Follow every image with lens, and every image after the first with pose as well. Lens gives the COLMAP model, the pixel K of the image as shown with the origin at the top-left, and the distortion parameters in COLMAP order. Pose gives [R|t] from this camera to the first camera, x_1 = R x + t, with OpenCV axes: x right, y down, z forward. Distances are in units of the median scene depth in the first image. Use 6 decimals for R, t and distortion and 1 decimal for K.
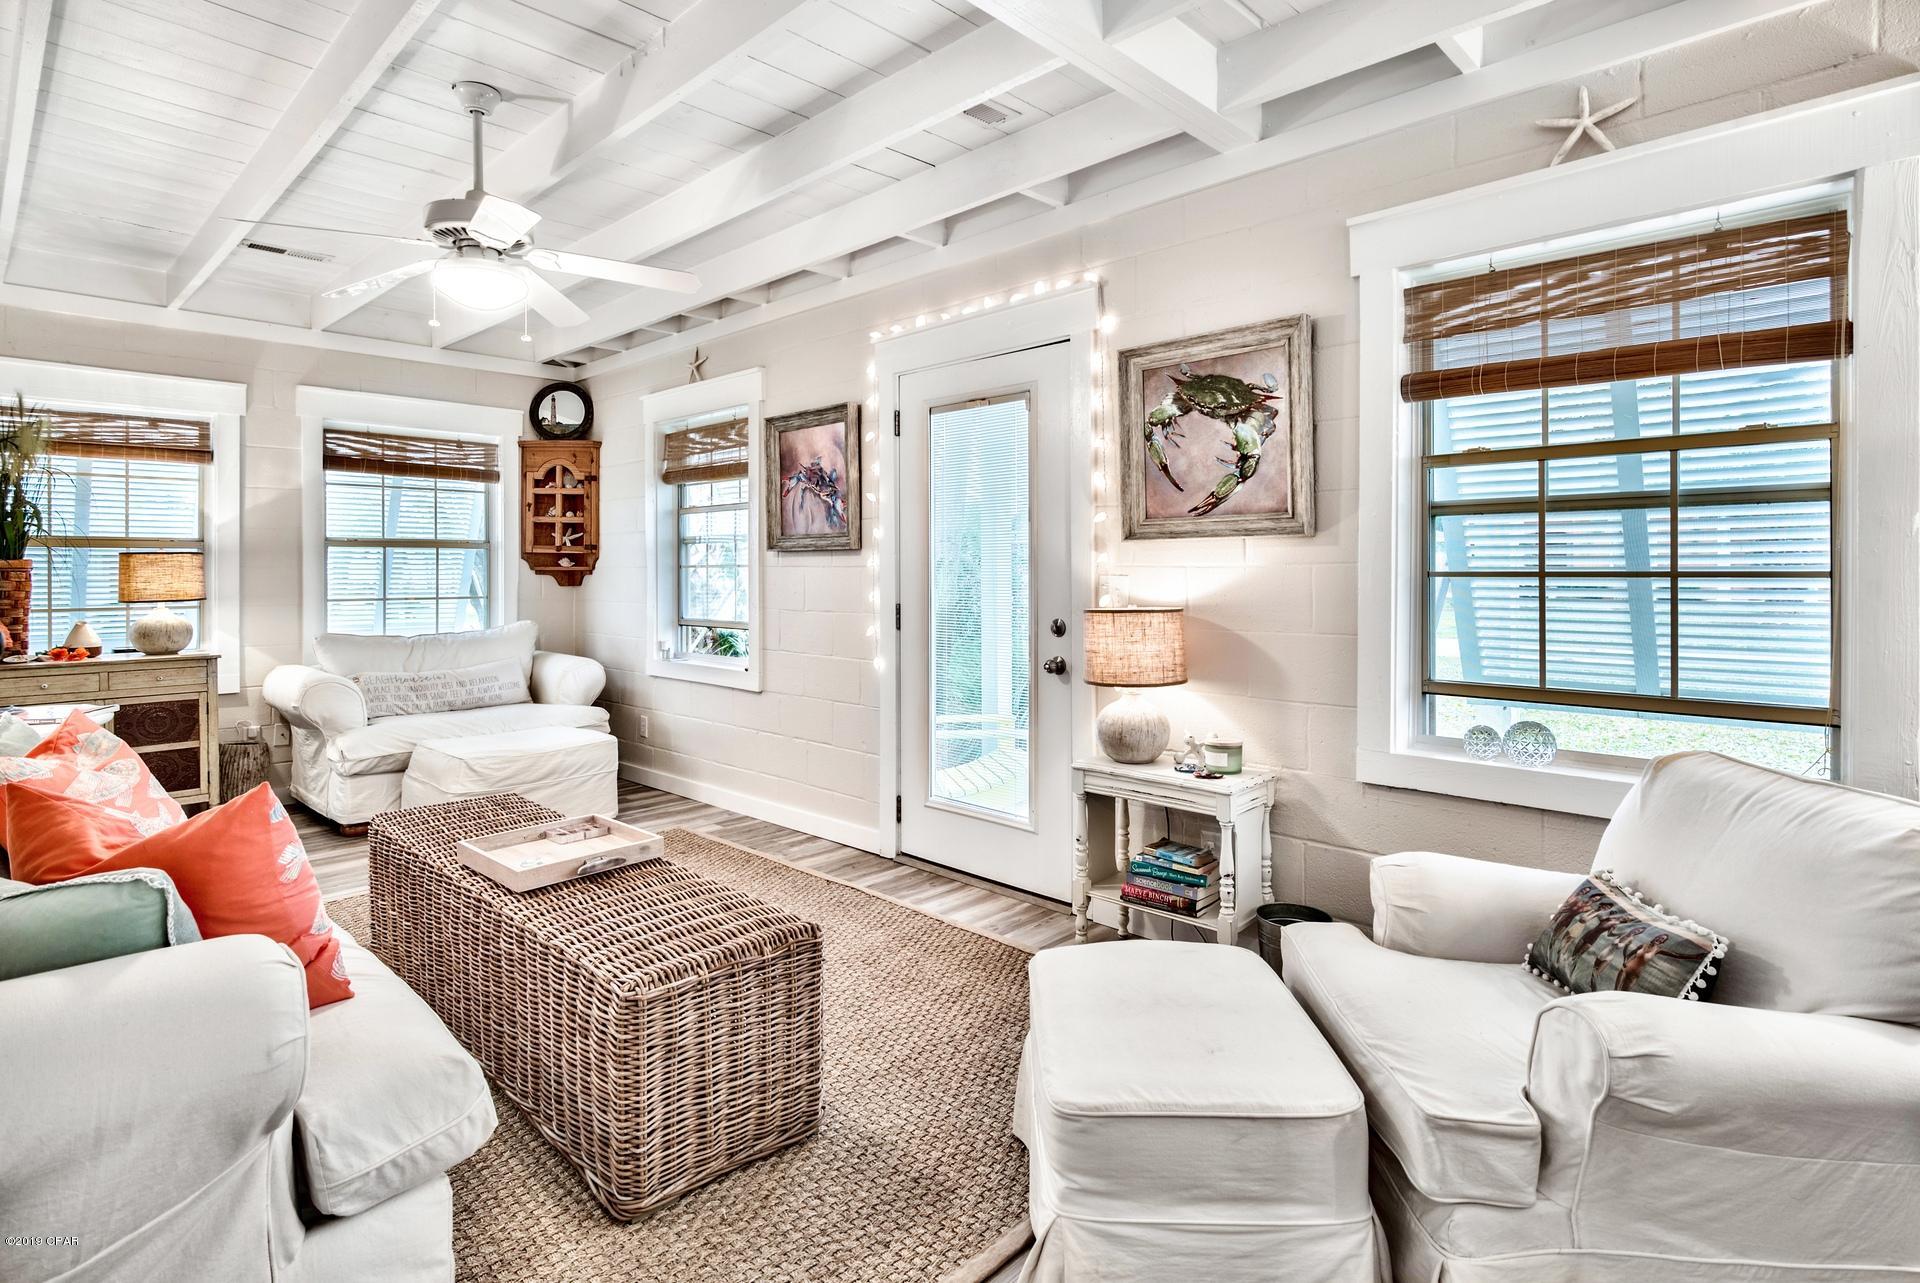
lens RADIAL K [[955.3, 0, 1027.6], [0, 955.3, 597.6], [0, 0, 1]] dist [-0.006812, -0.001145]
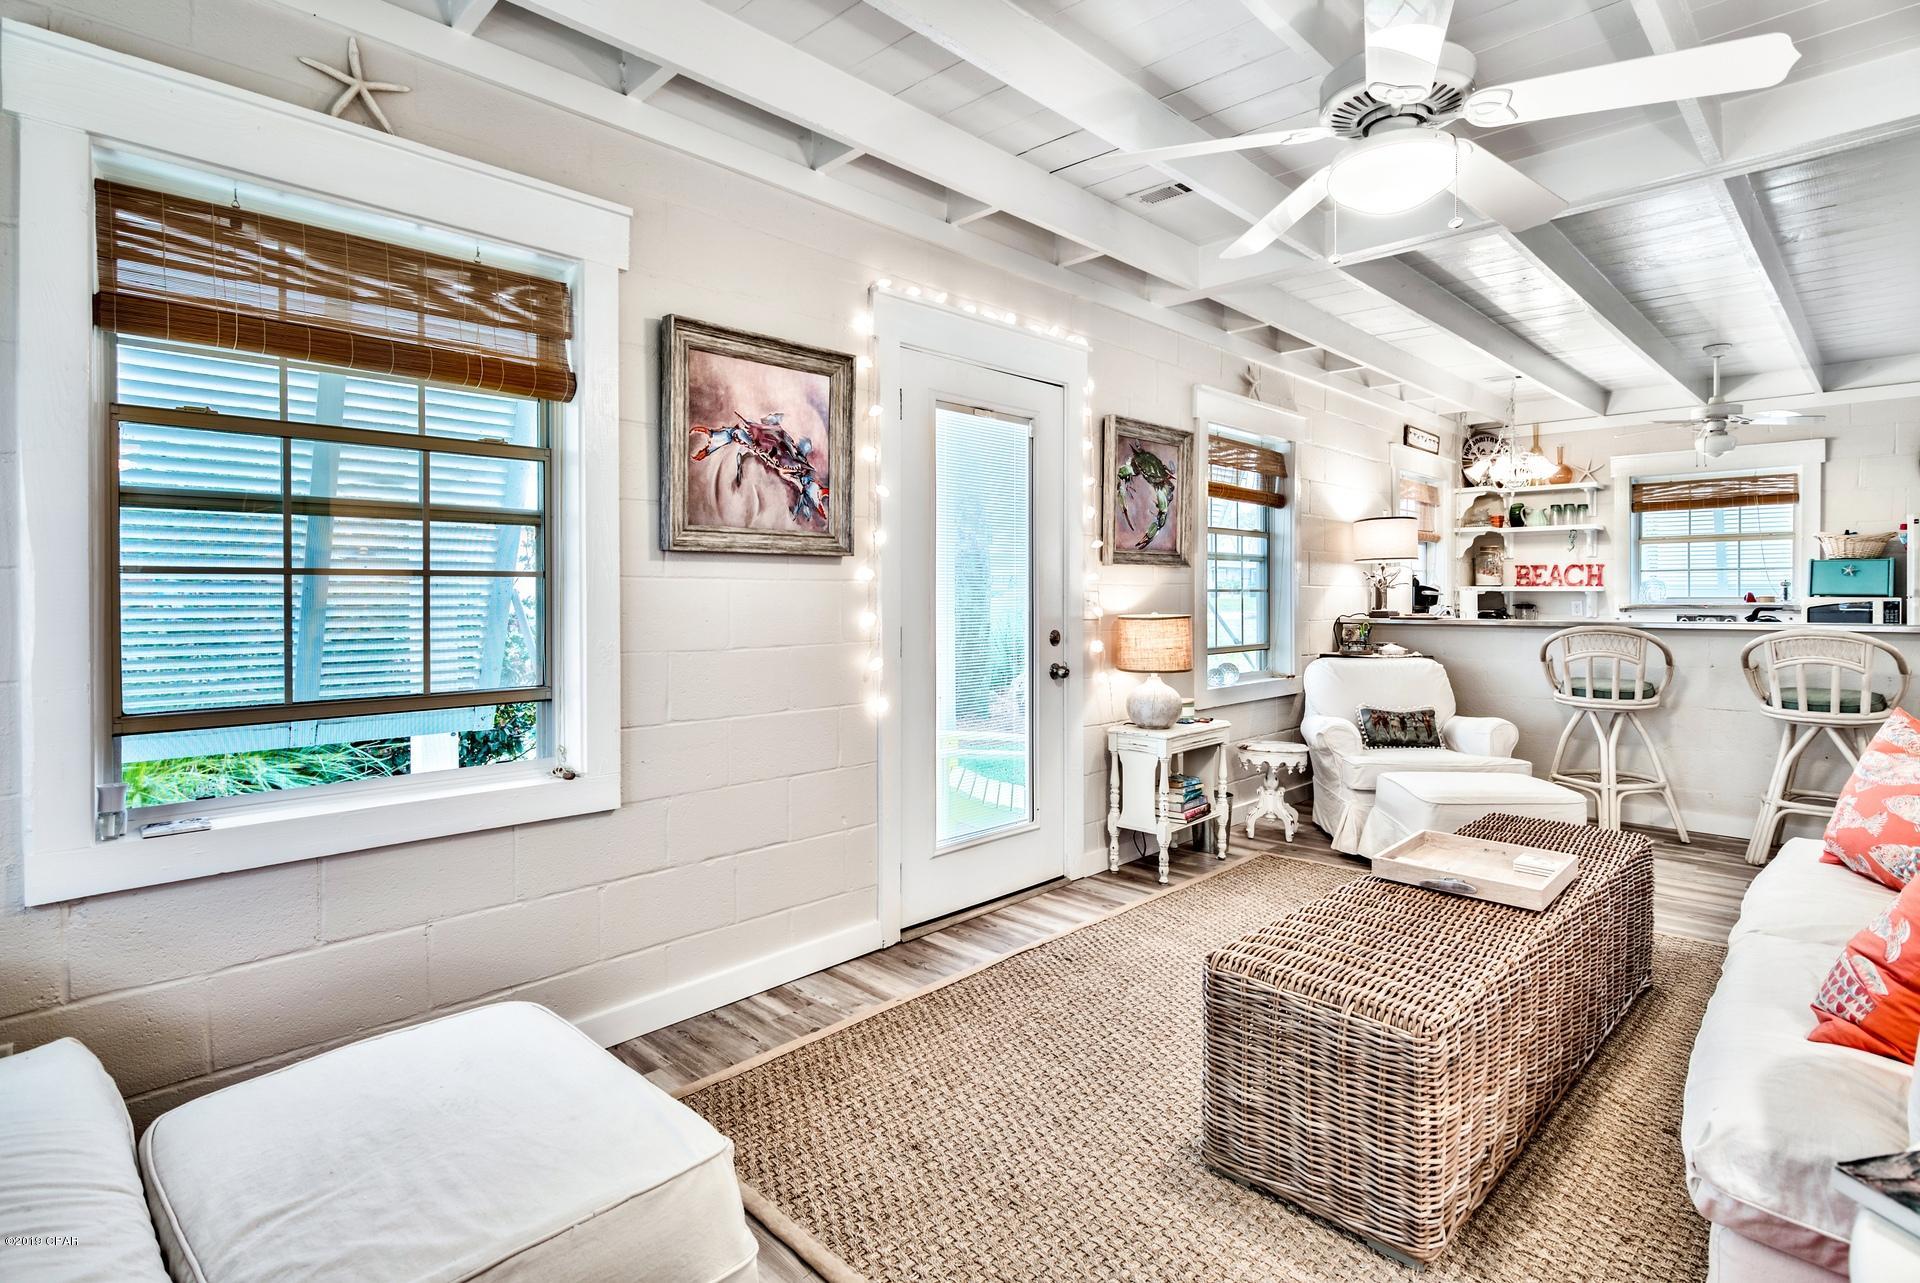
lens RADIAL K [[955.3, 0, 1006.8], [0, 955.3, 584.7], [0, 0, 1]] dist [-0.006812, -0.001145]
pose [[0.020933, -0.008843, 0.999742, -1.082463], [0.007290, 0.999936, 0.008692, -0.040609], [-0.999754, 0.007106, 0.020996, 1.019308]]
